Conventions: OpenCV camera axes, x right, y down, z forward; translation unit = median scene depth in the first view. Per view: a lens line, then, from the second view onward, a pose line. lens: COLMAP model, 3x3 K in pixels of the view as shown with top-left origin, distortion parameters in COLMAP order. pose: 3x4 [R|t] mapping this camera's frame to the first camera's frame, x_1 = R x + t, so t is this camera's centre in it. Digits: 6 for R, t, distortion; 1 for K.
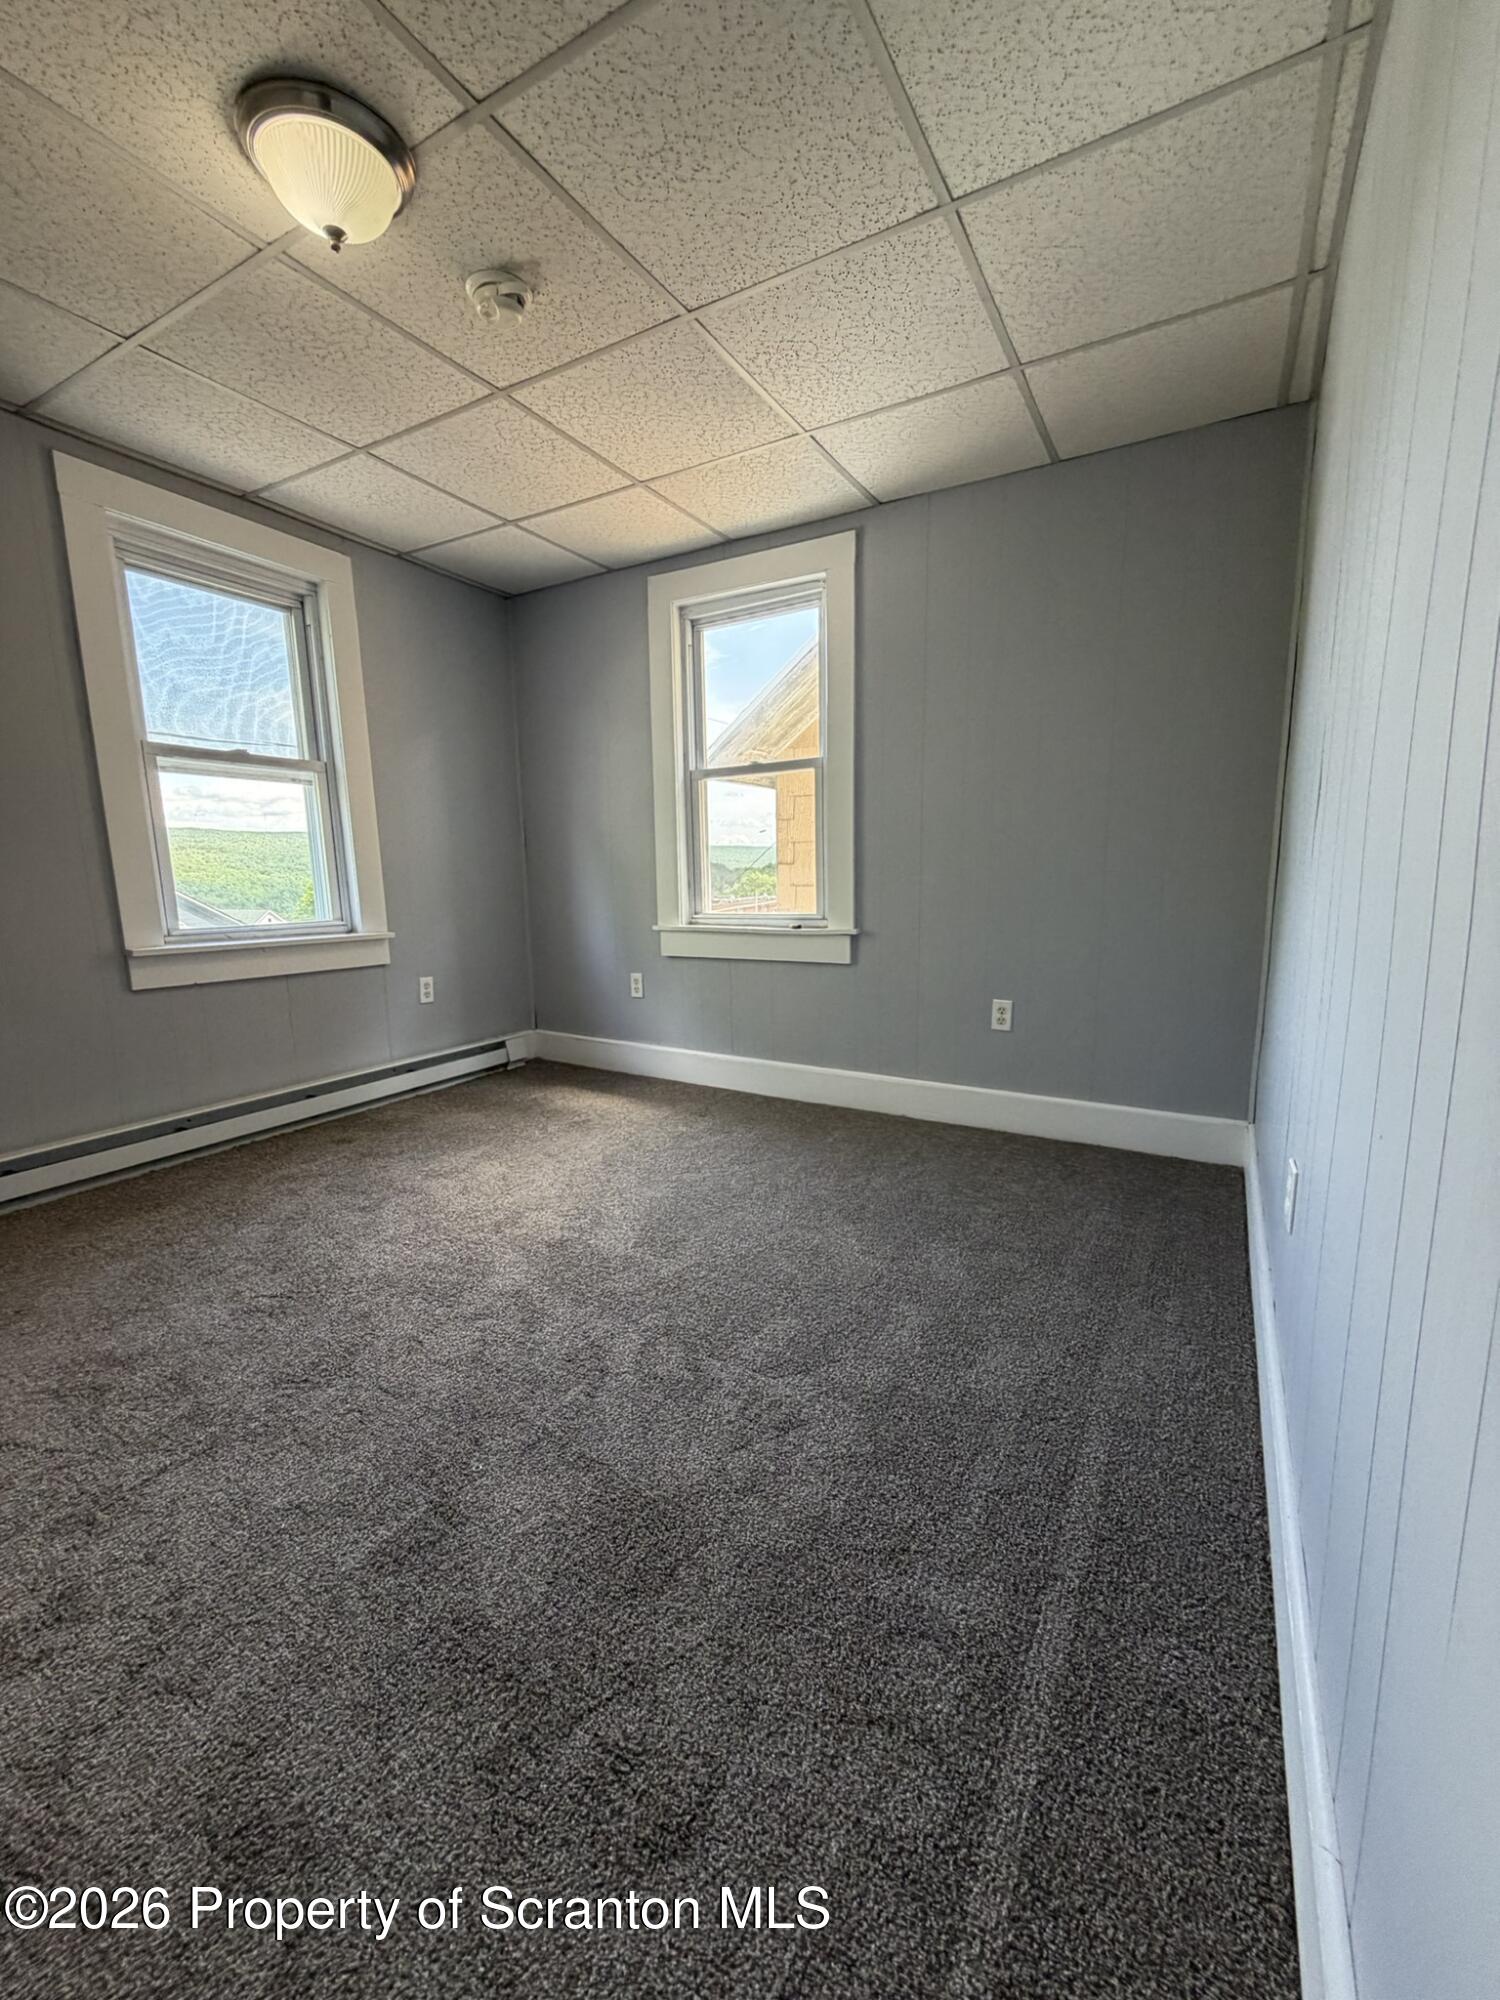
lens RADIAL K [[798.8, 0, 755.7], [0, 798.8, 997.9], [0, 0, 1]] dist [0.000461, 0.000294]
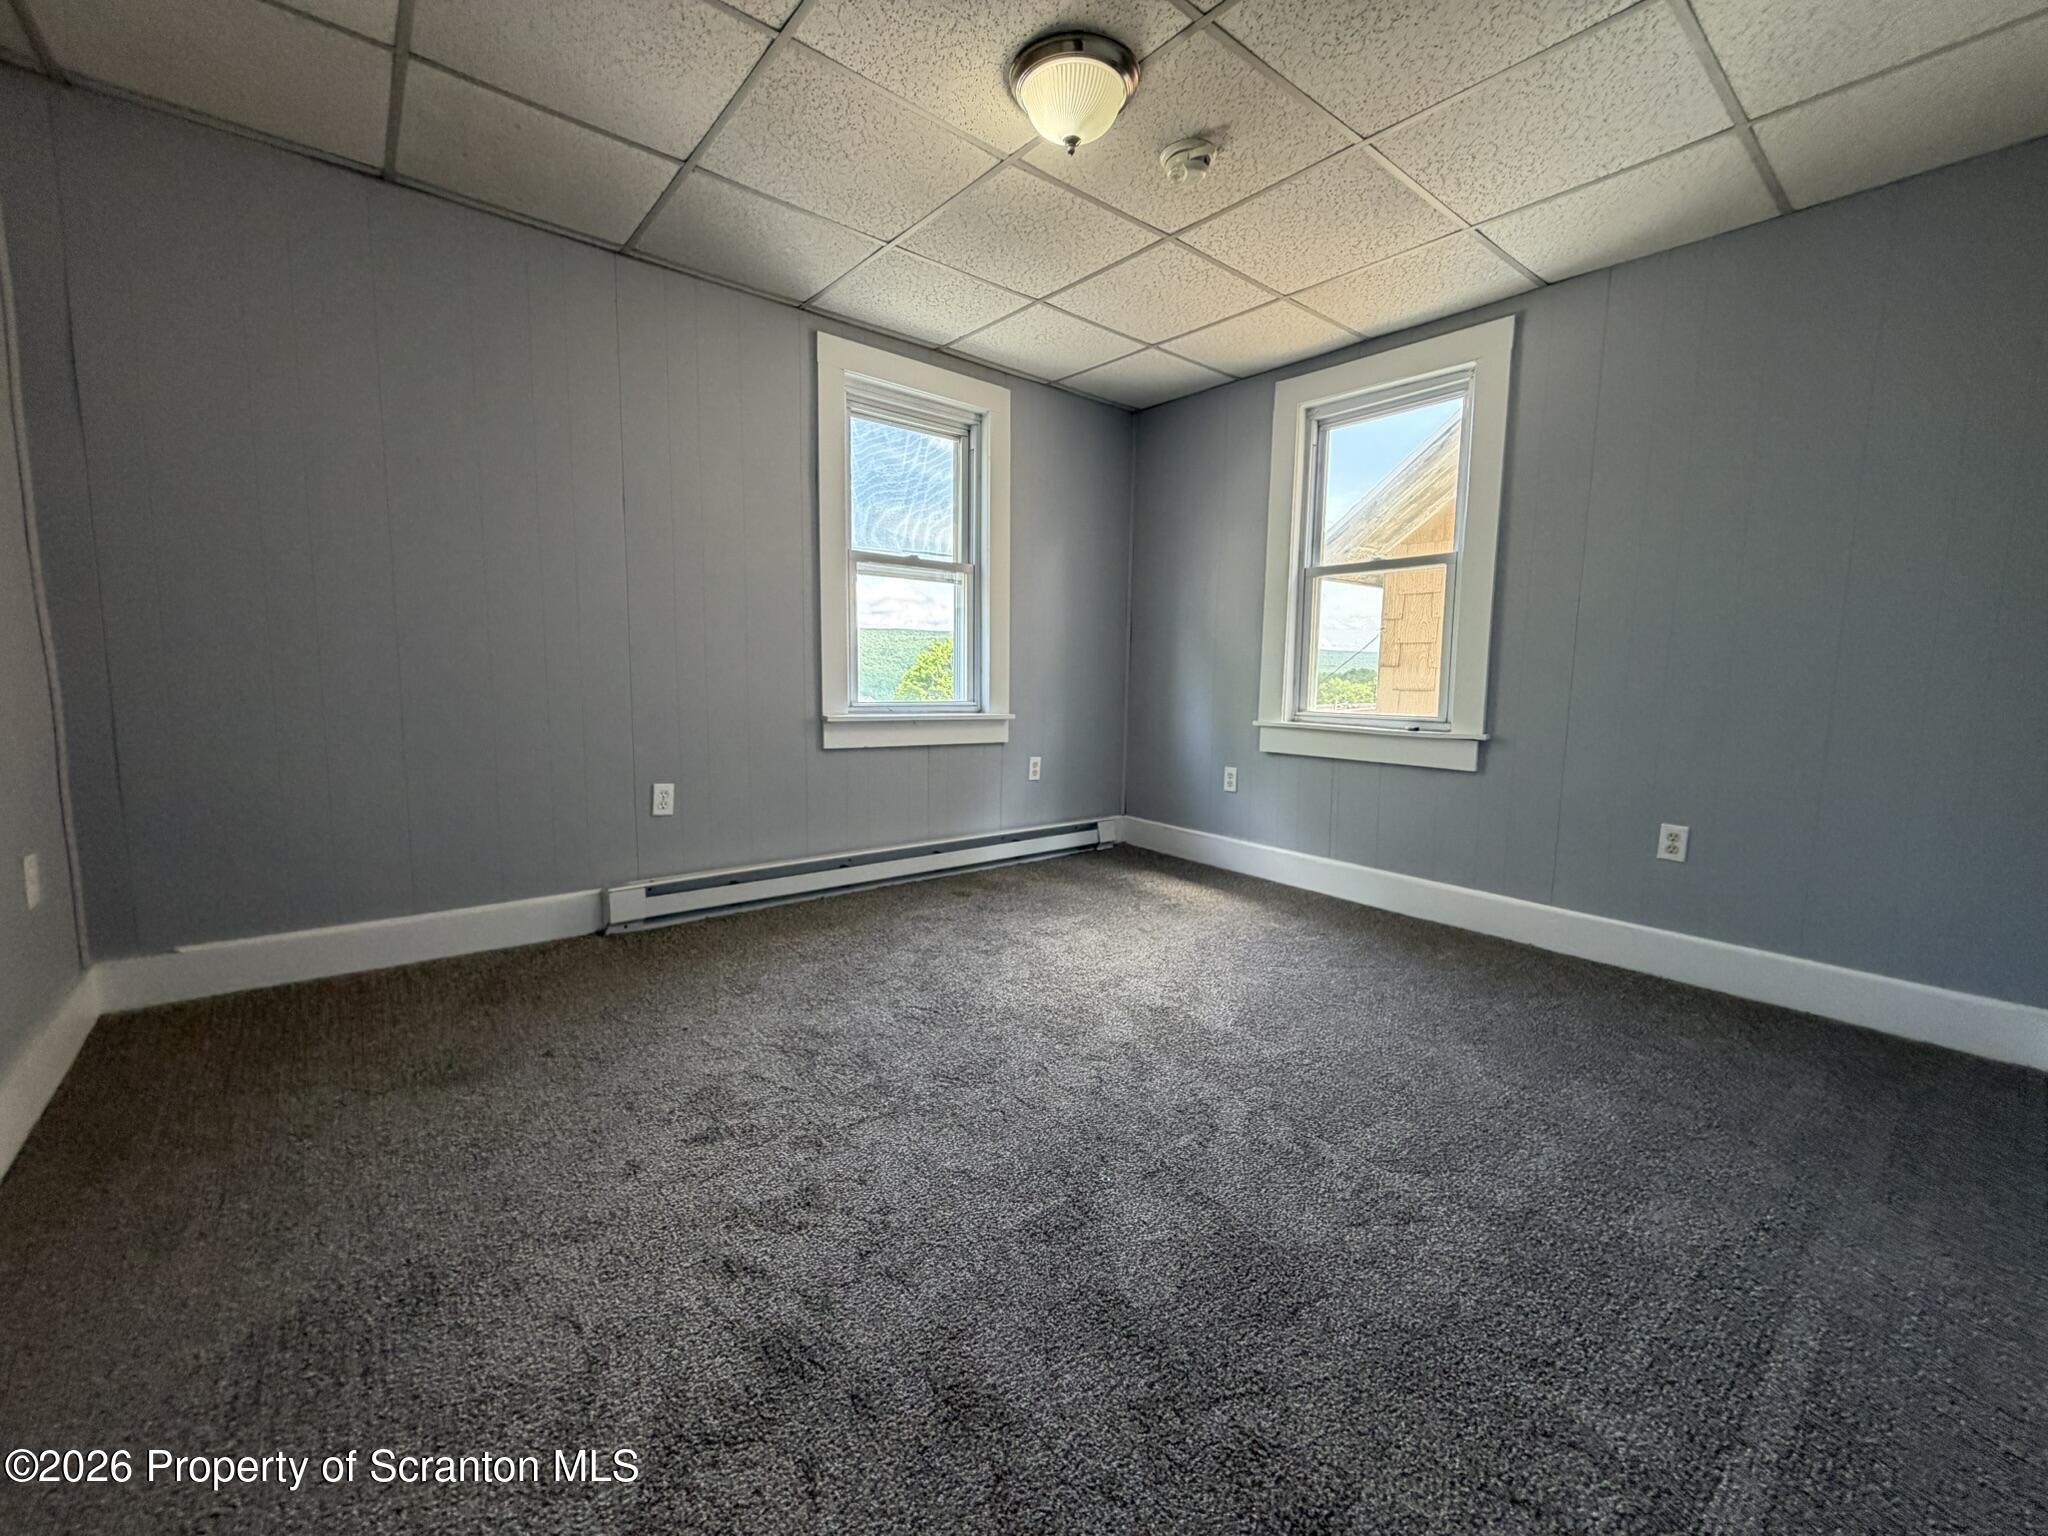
lens RADIAL K [[817.9, 0, 1025.9], [0, 817.9, 758.6], [0, 0, 1]] dist [0.000461, 0.000294]
pose [[0.935143, 0.068484, -0.347589, -0.063337], [-0.086472, 0.995586, -0.036486, 0.033280], [0.343556, 0.064176, 0.936937, -0.106986]]
